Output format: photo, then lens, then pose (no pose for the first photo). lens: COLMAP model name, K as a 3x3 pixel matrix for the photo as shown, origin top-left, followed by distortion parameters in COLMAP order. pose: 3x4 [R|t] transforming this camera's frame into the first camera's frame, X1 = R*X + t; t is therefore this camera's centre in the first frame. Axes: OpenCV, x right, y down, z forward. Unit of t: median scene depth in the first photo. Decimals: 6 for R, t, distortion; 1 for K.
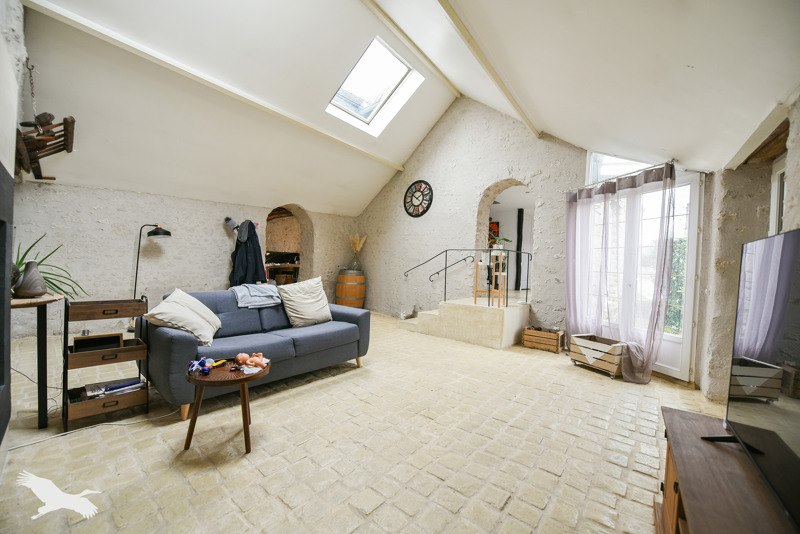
lens RADIAL K [[316.6, 0, 400.0], [0, 316.6, 267.0], [0, 0, 1]] dist [-0.022647, 0.000153]
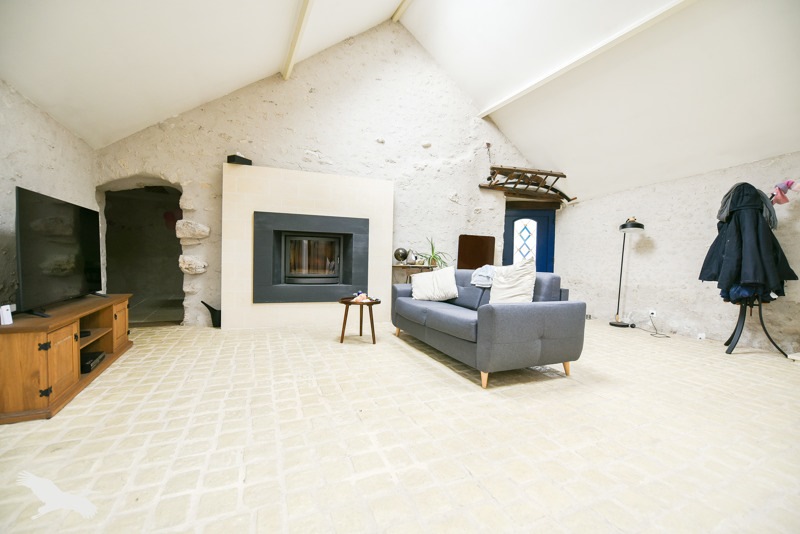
lens RADIAL K [[316.6, 0, 400.0], [0, 316.6, 267.0], [0, 0, 1]] dist [-0.022647, 0.000153]
pose [[-0.448217, -0.031583, -0.893367, 0.877624], [-0.046923, 0.998829, -0.011770, 0.130198], [0.892693, 0.036645, -0.449174, 1.808911]]
